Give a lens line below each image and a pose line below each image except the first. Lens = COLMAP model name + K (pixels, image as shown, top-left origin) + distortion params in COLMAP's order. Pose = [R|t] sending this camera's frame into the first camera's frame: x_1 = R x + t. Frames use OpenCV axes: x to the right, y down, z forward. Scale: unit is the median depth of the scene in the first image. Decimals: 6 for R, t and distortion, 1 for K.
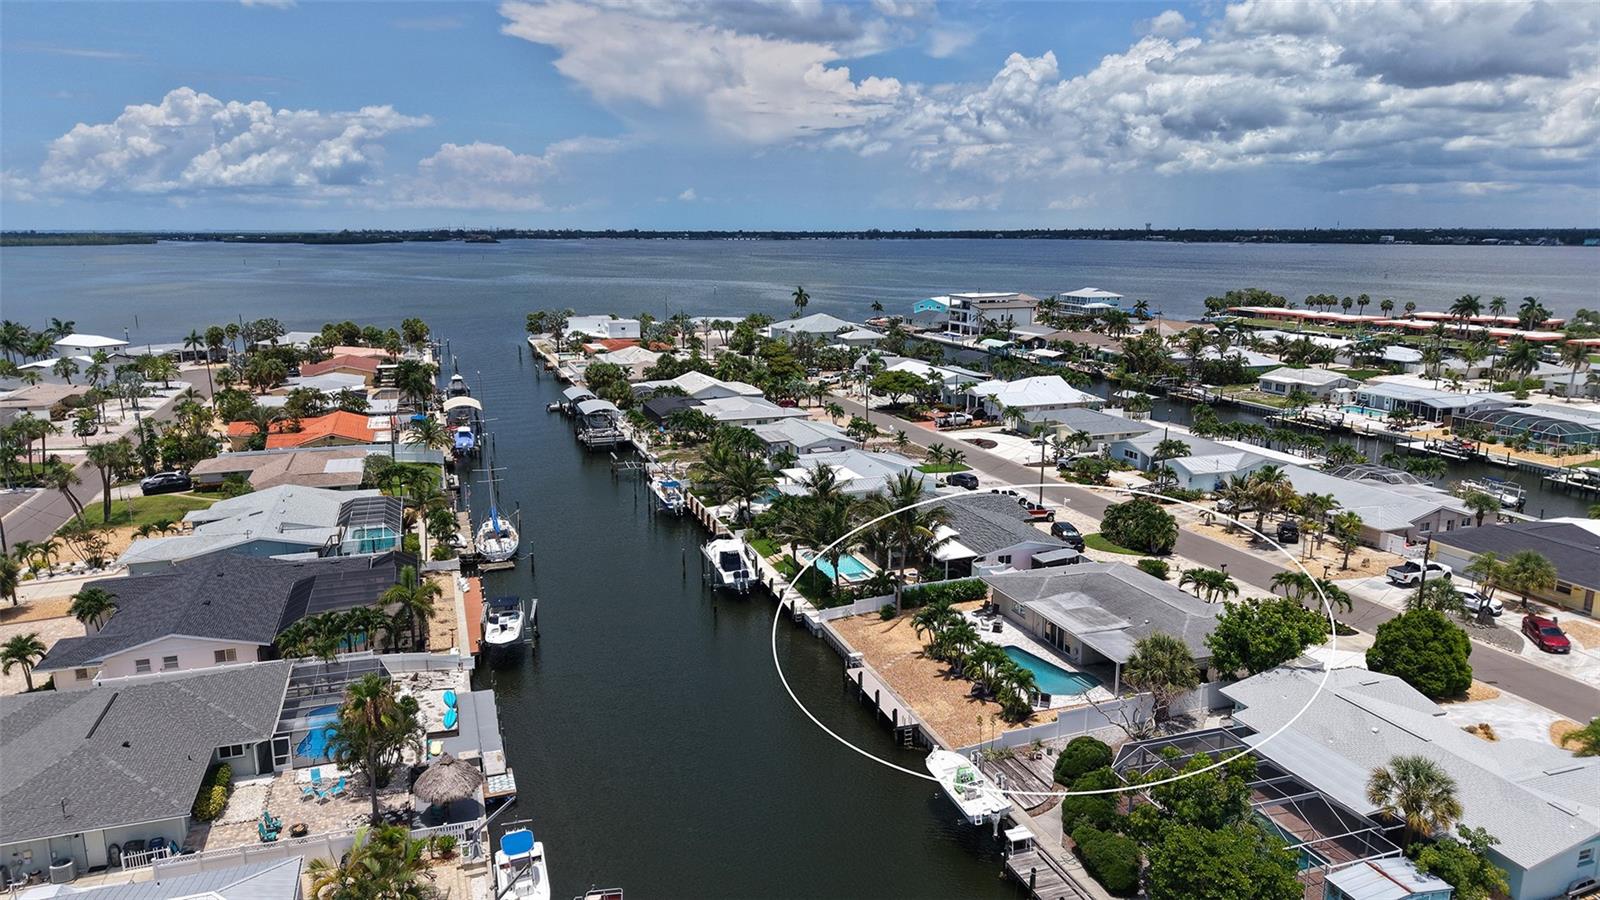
lens RADIAL K [[1087.3, 0, 800.0], [0, 1087.3, 450.0], [0, 0, 1]] dist [0.003476, 0.002528]
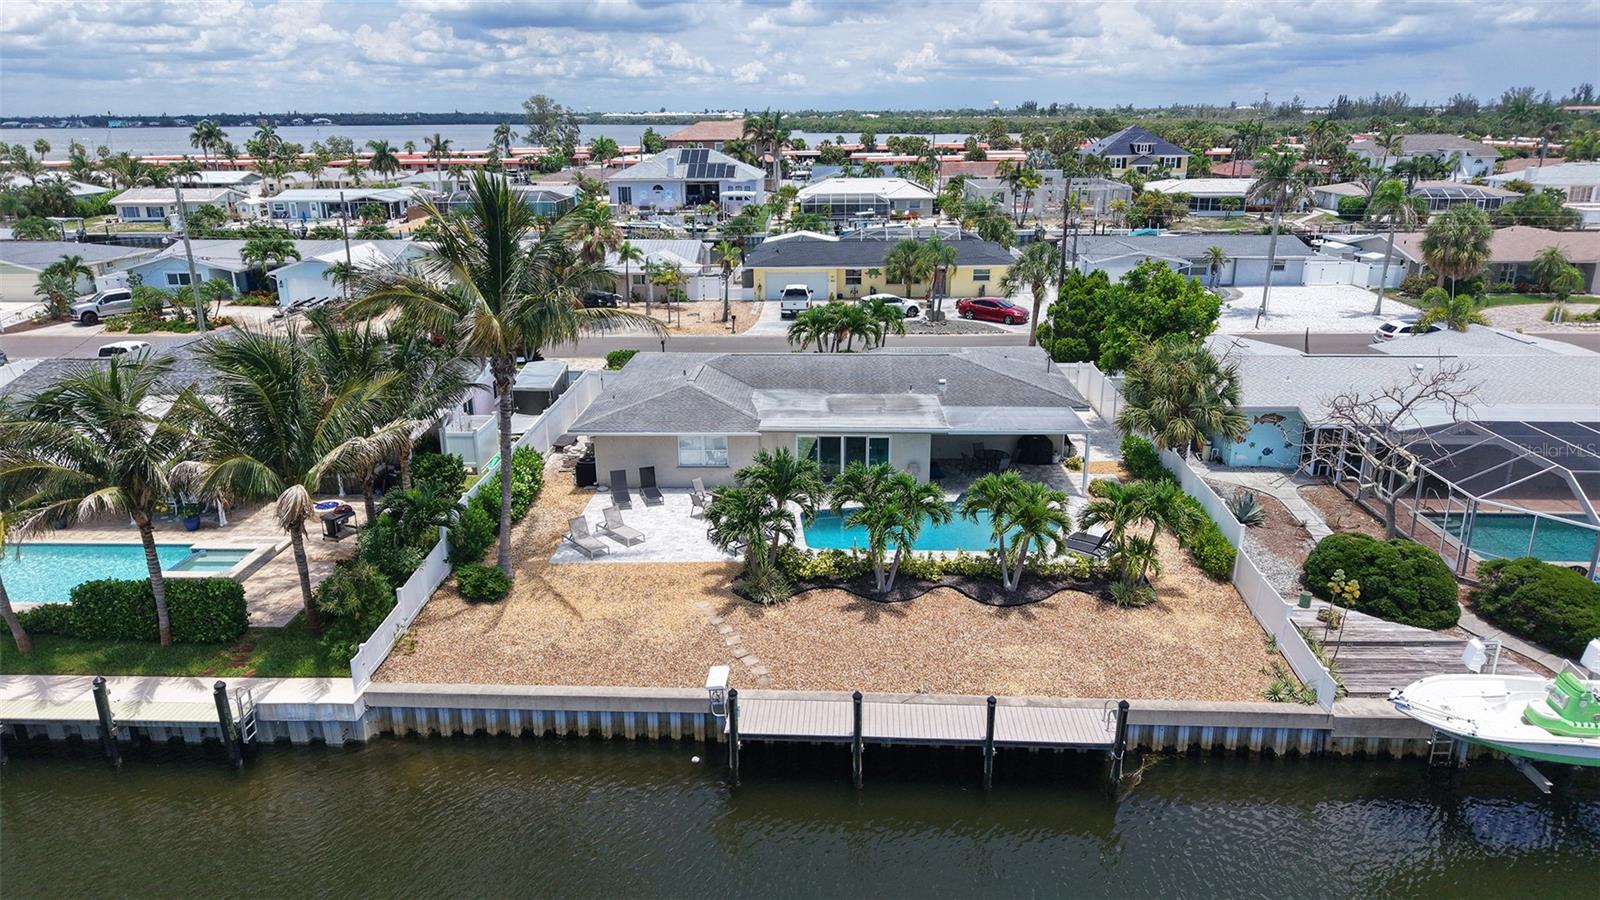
lens RADIAL K [[1087.3, 0, 800.0], [0, 1087.3, 450.0], [0, 0, 1]] dist [0.003476, 0.002528]
pose [[0.338280, -0.273625, 0.900387, -0.125673], [0.206093, 0.955108, 0.212824, 0.034249], [-0.918201, 0.113569, 0.379486, 0.492427]]
